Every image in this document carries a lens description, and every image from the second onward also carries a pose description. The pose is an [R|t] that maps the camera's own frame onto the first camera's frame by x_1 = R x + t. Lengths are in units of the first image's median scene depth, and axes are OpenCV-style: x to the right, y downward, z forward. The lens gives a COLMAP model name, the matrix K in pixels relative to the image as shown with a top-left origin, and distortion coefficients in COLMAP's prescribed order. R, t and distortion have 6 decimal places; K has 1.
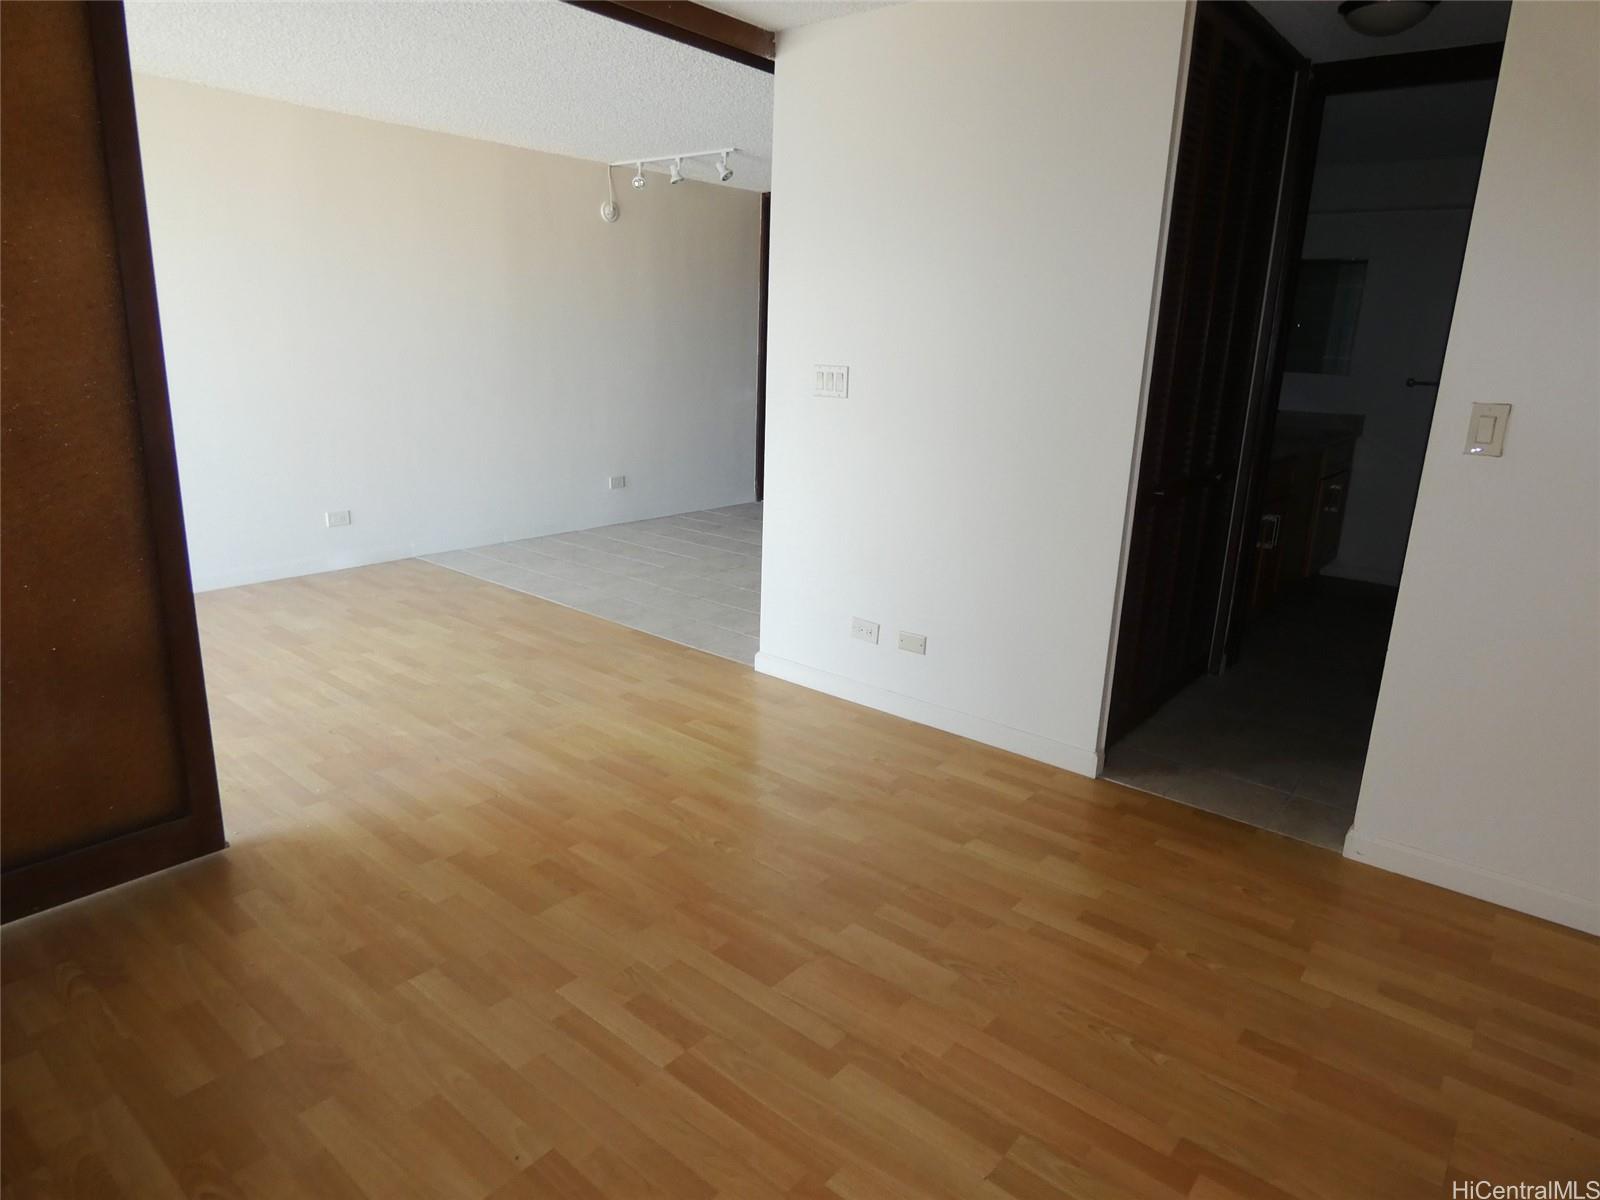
lens RADIAL K [[963.6, 0, 797.0], [0, 963.6, 592.8], [0, 0, 1]] dist [-0.000900, -0.000427]
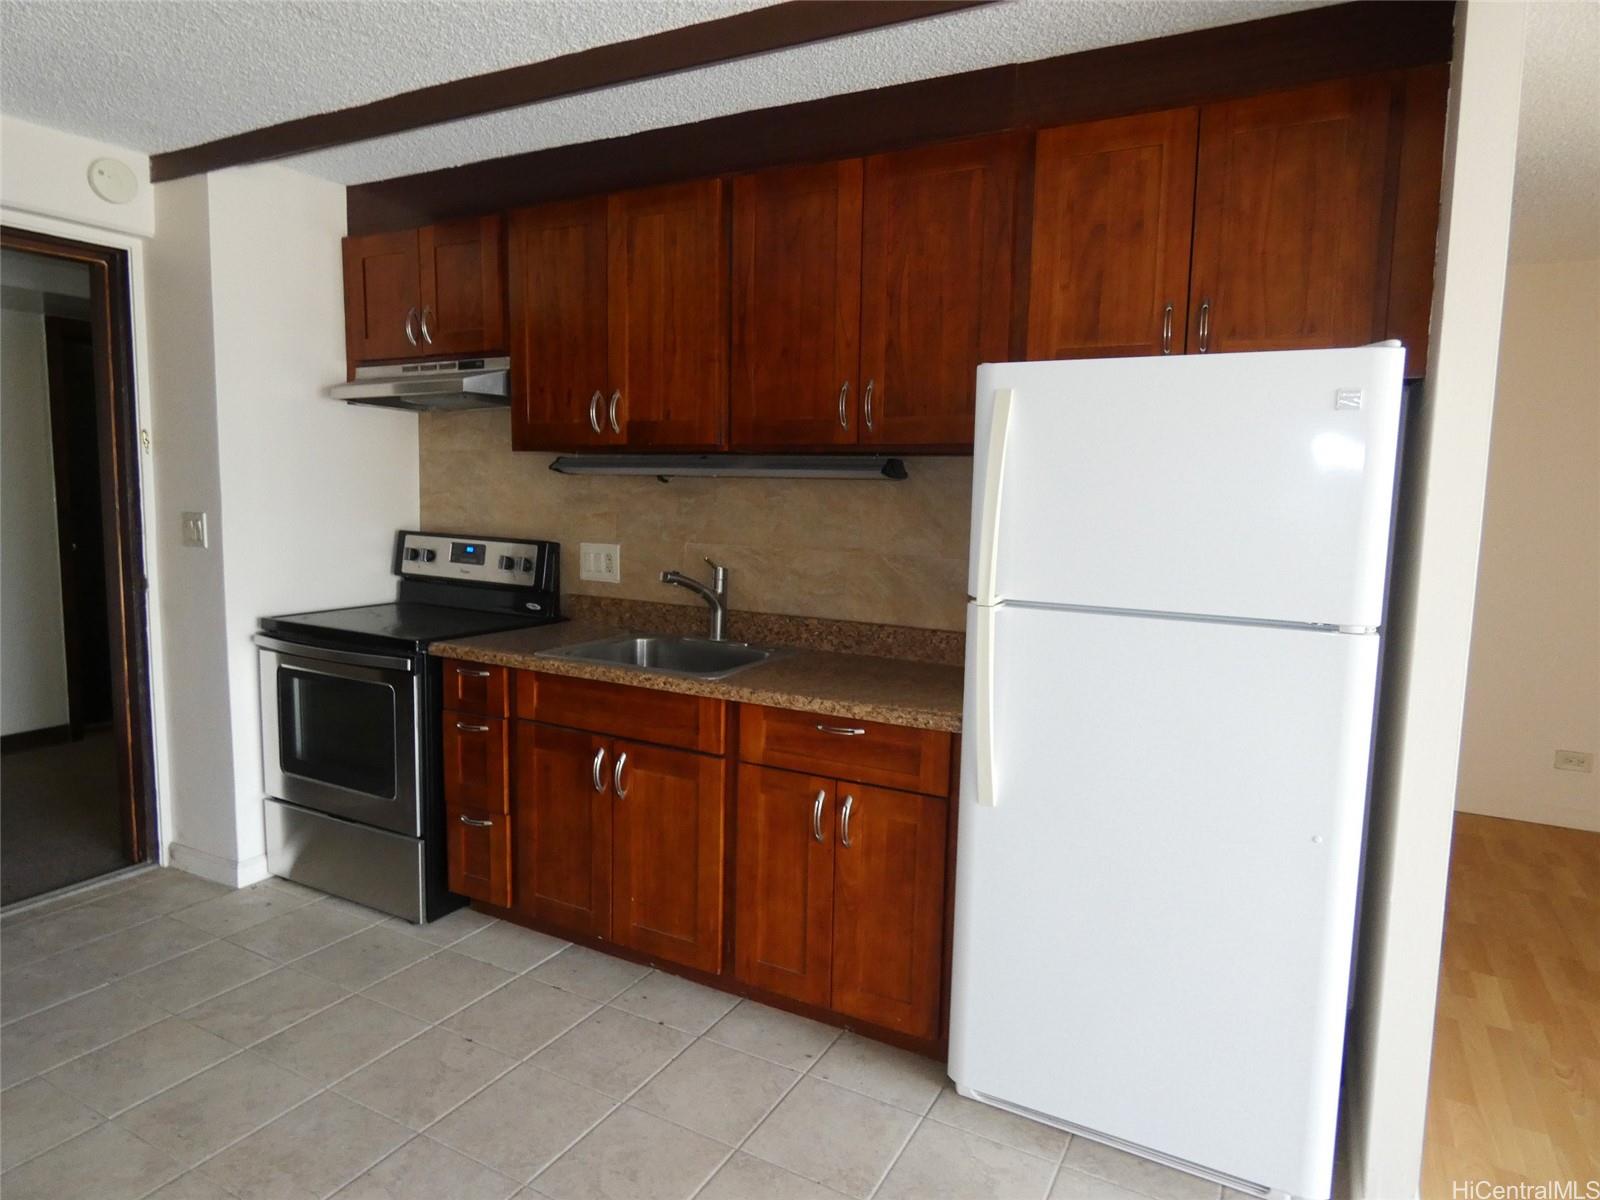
lens RADIAL K [[976.5, 0, 791.7], [0, 976.5, 591.8], [0, 0, 1]] dist [-0.001226, -0.003336]
pose [[-0.189164, -0.146100, 0.971016, -0.480861], [0.228956, 0.955051, 0.188300, -0.462621], [-0.954880, 0.257939, -0.147211, 1.614388]]
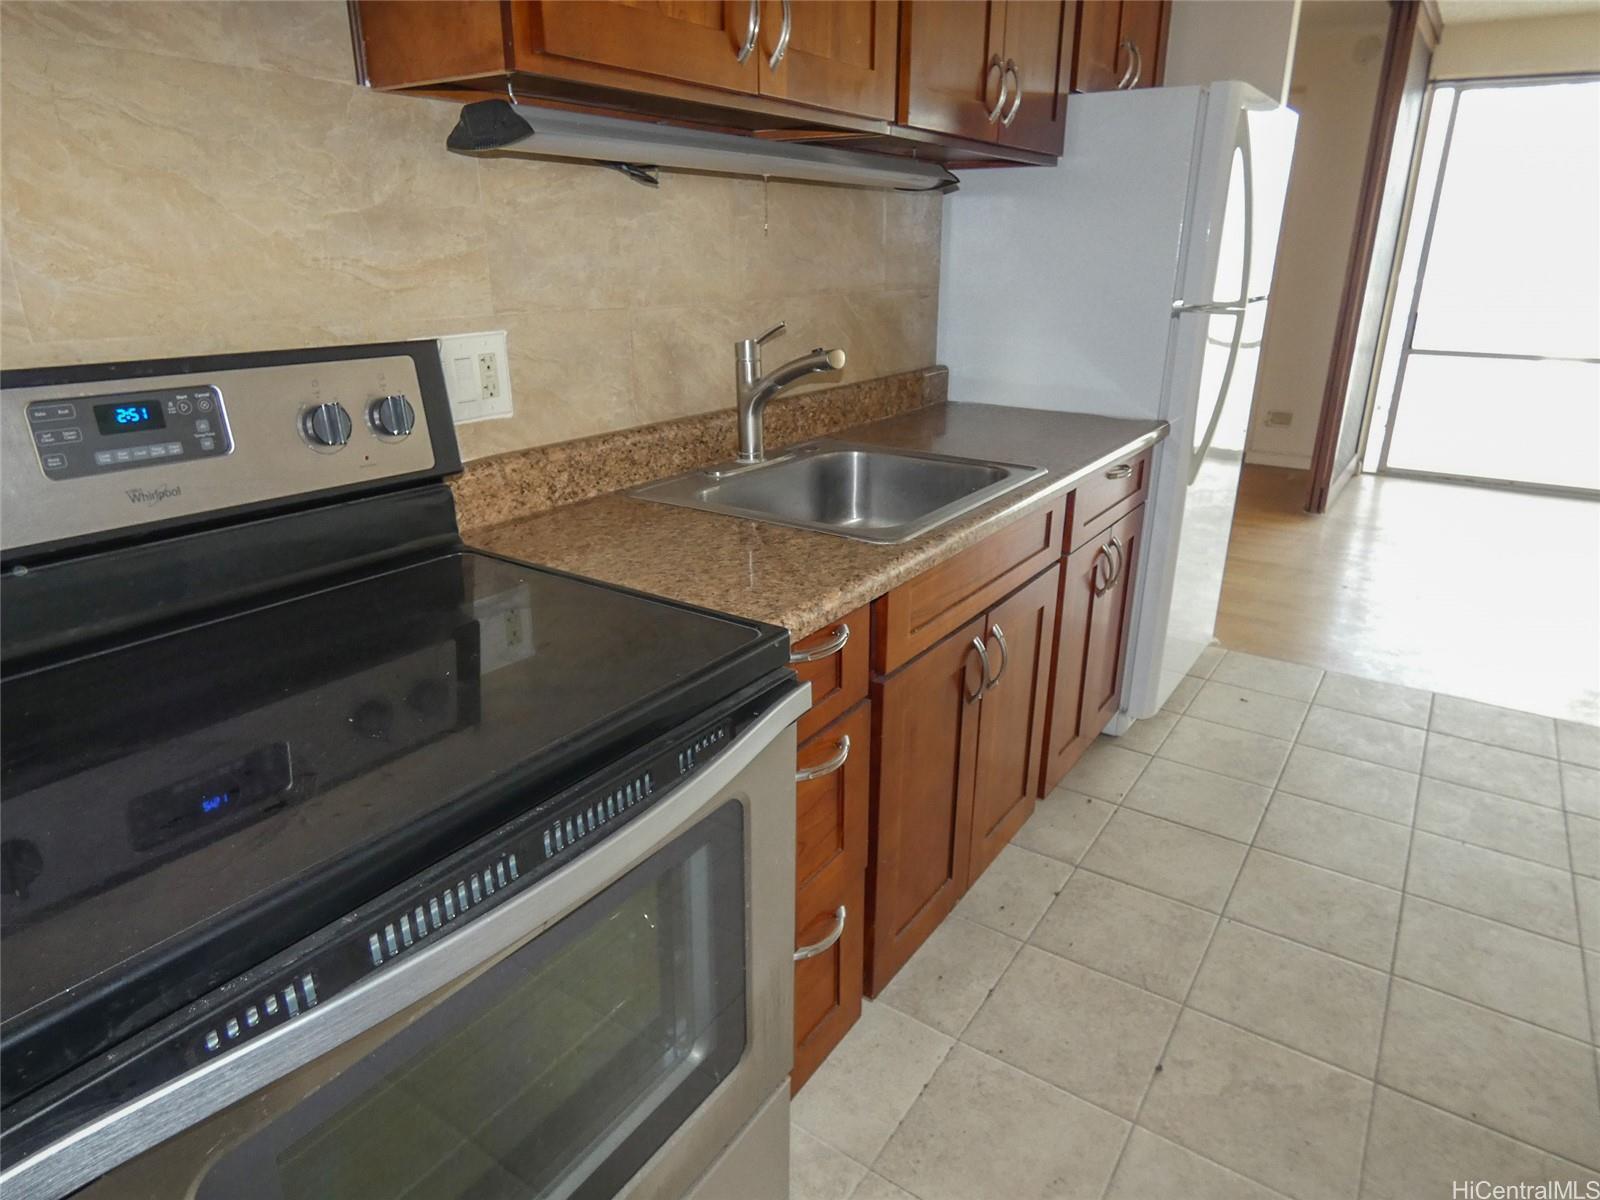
lens RADIAL K [[963.6, 0, 797.0], [0, 963.6, 592.8], [0, 0, 1]] dist [-0.000900, -0.000427]
pose [[-0.993994, -0.006830, -0.109220, 0.514634], [-0.067996, 0.820559, 0.567503, -0.524203], [0.085745, 0.571521, -0.816095, 2.092754]]
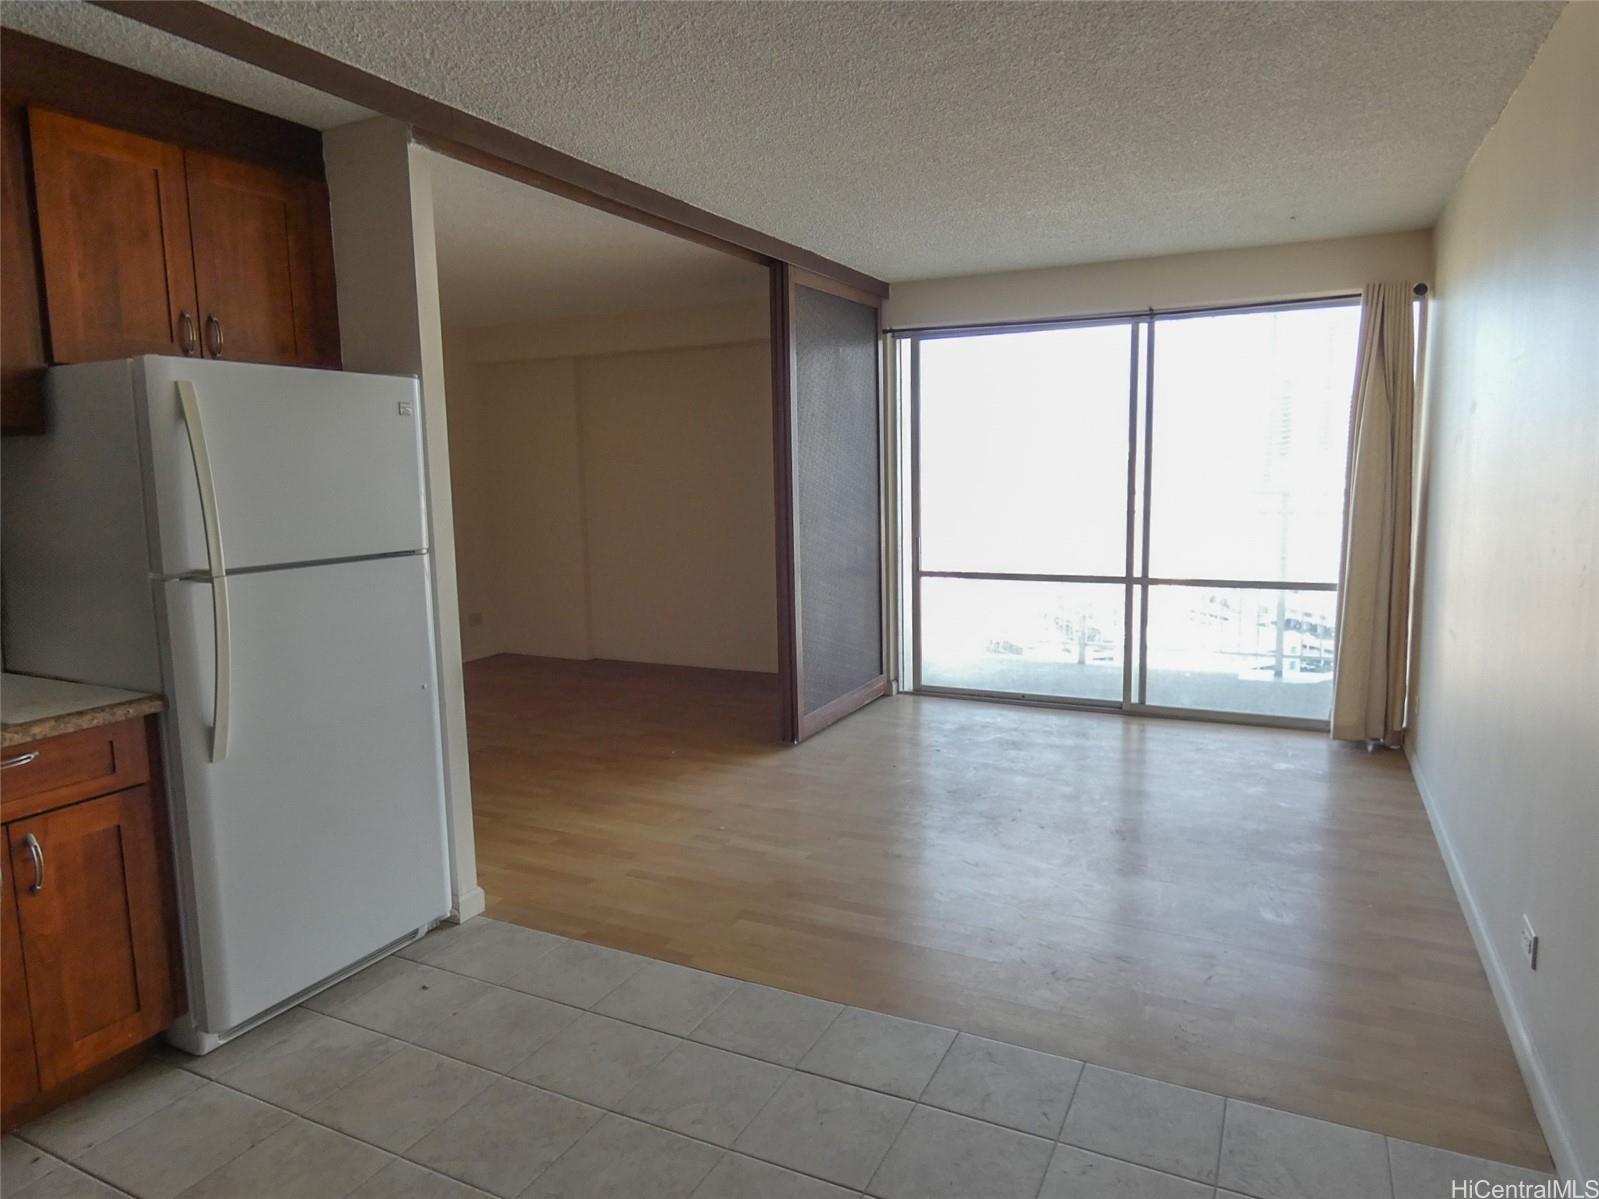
lens RADIAL K [[975.9, 0, 791.2], [0, 975.9, 591.3], [0, 0, 1]] dist [-0.001226, -0.003336]
pose [[-0.973693, 0.014193, -0.227422, -0.137075], [-0.070497, 0.930327, 0.359891, -0.575691], [0.216685, 0.366456, -0.904852, 2.124439]]
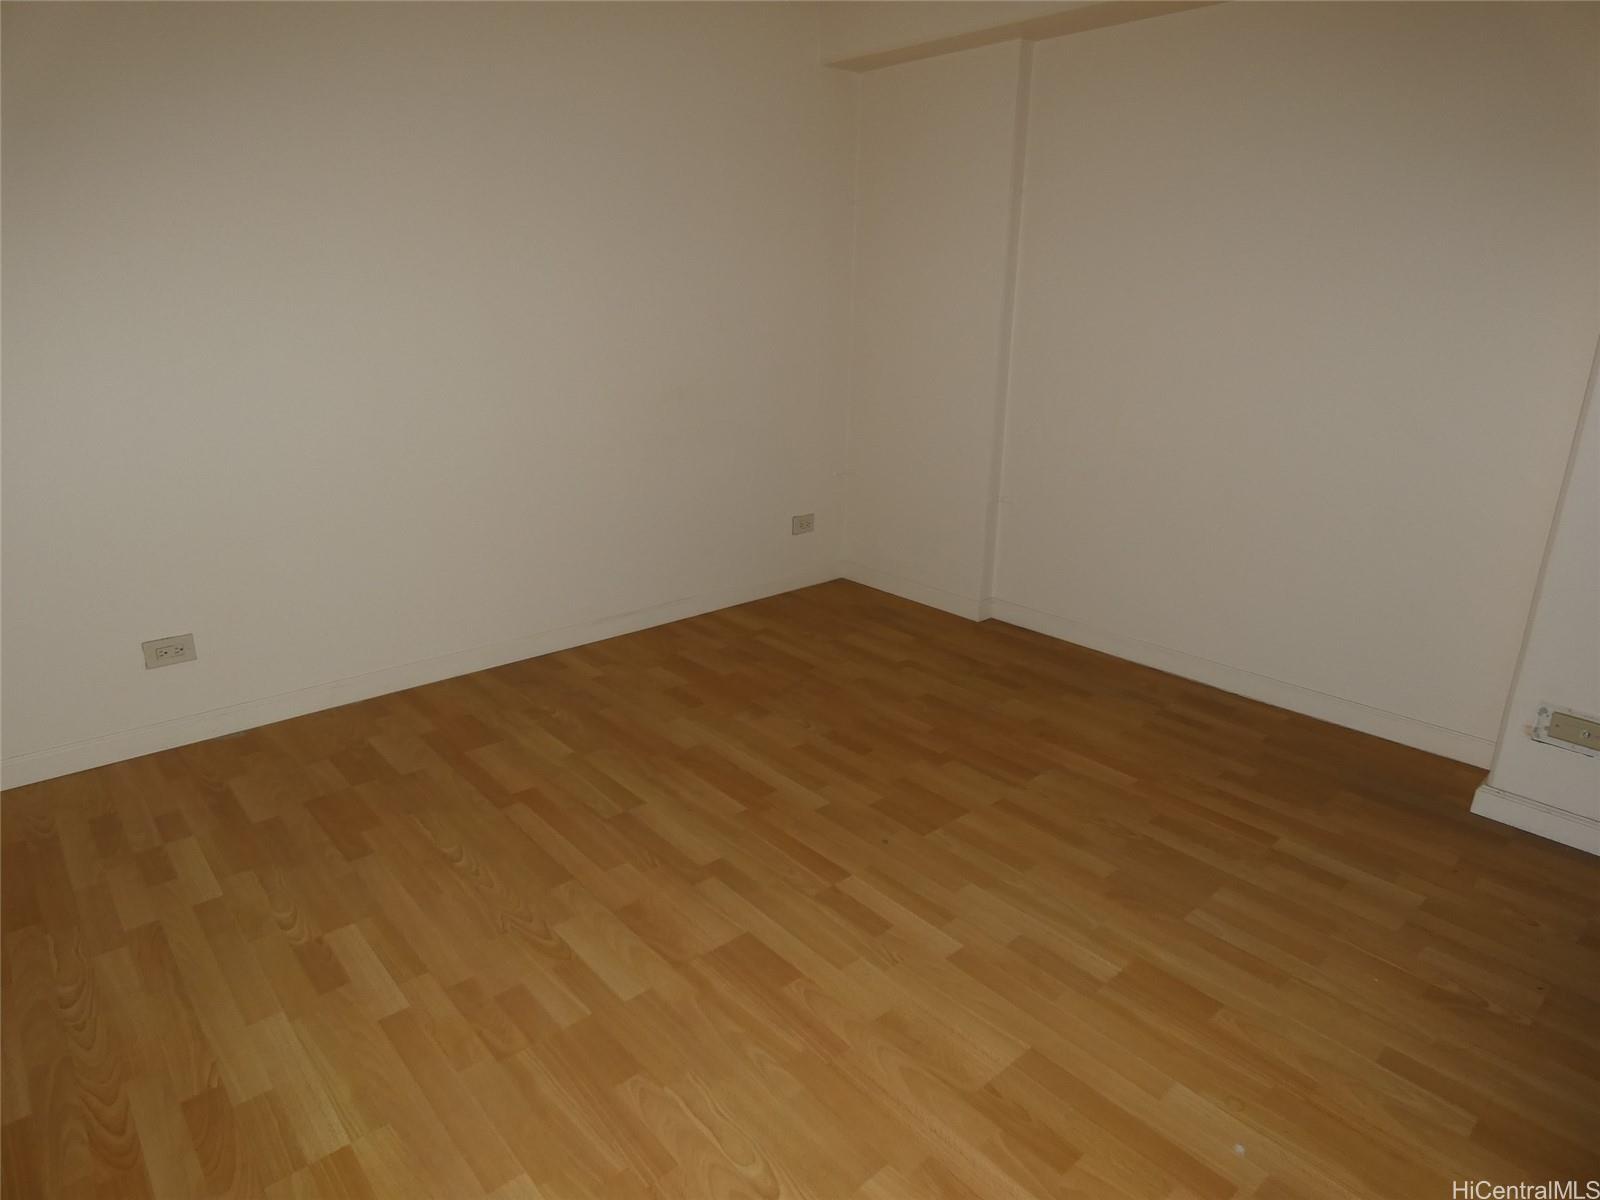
lens RADIAL K [[976.5, 0, 791.7], [0, 976.5, 591.8], [0, 0, 1]] dist [-0.001226, -0.003336]
pose [[-0.986256, -0.091114, 0.137832, -0.118139], [-0.005158, 0.850778, 0.525500, -0.276642], [-0.165145, 0.517567, -0.839554, 1.096064]]
